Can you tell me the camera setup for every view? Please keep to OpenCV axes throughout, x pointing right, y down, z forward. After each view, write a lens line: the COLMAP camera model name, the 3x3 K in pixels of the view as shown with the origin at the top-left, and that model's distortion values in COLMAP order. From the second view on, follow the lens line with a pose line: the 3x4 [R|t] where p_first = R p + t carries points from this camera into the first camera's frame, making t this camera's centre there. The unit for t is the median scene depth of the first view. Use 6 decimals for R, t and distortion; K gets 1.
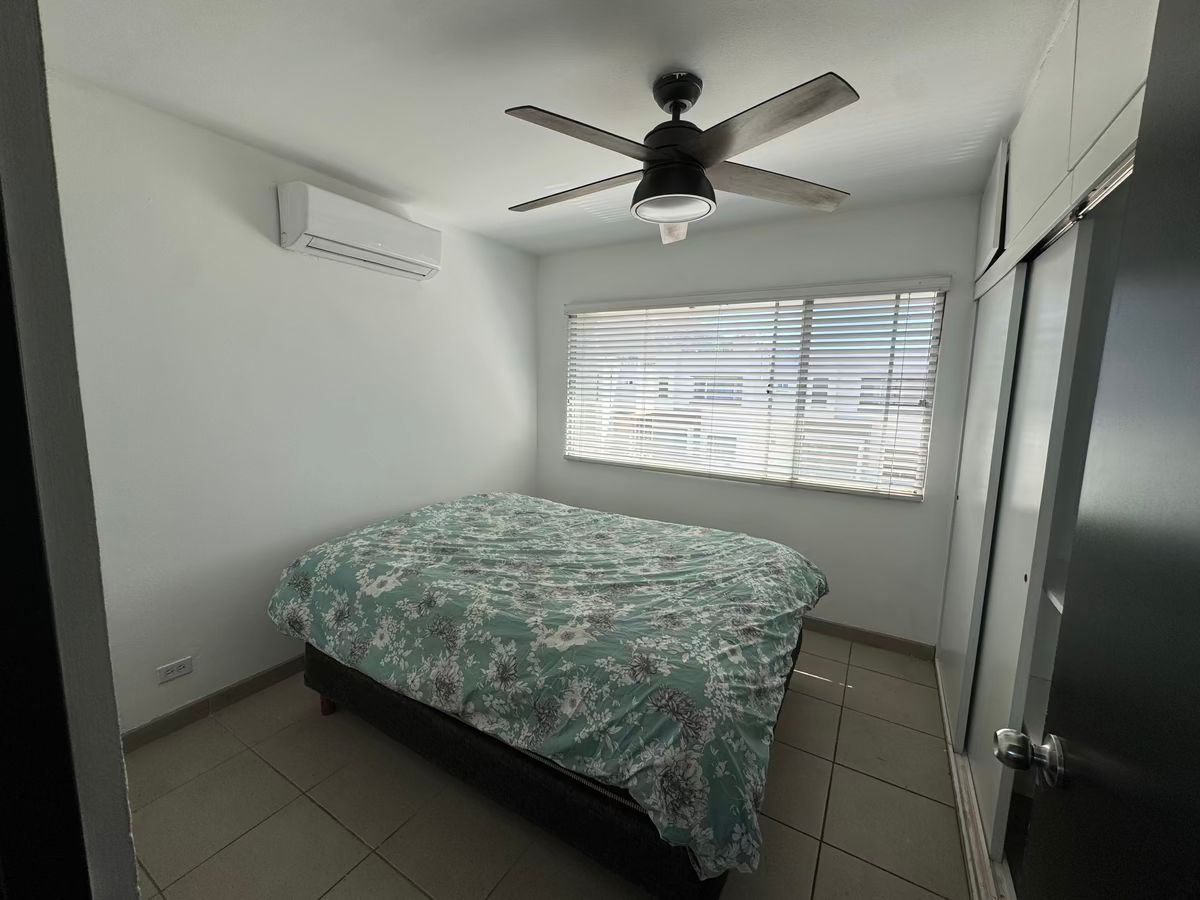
lens RADIAL K [[483.3, 0, 597.7], [0, 483.3, 447.4], [0, 0, 1]] dist [-0.002657, -0.000368]
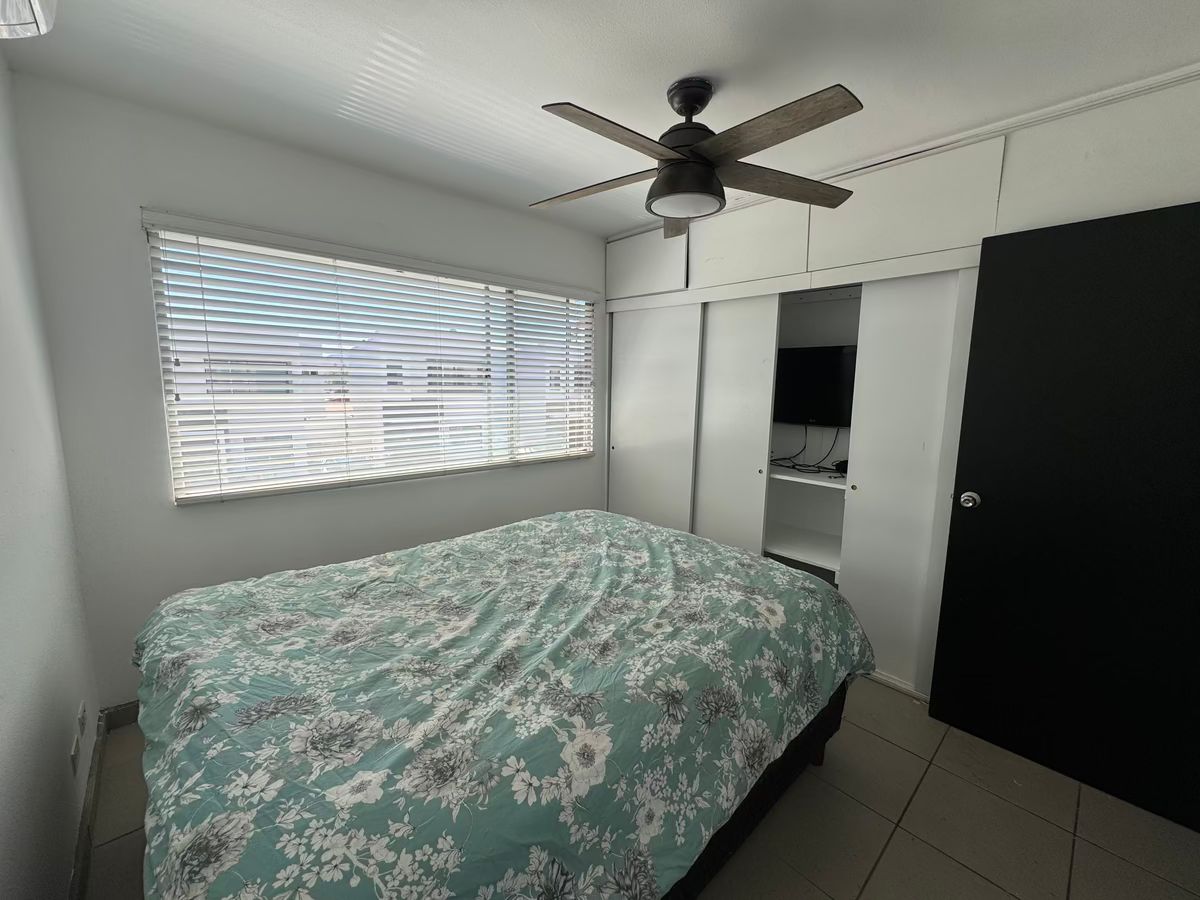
lens RADIAL K [[483.3, 0, 599.1], [0, 483.3, 451.1], [0, 0, 1]] dist [-0.002657, -0.000368]
pose [[0.282786, -0.154241, 0.946700, -0.765155], [0.114711, 0.985341, 0.126271, -0.088780], [-0.952299, 0.072890, 0.296334, 0.702479]]
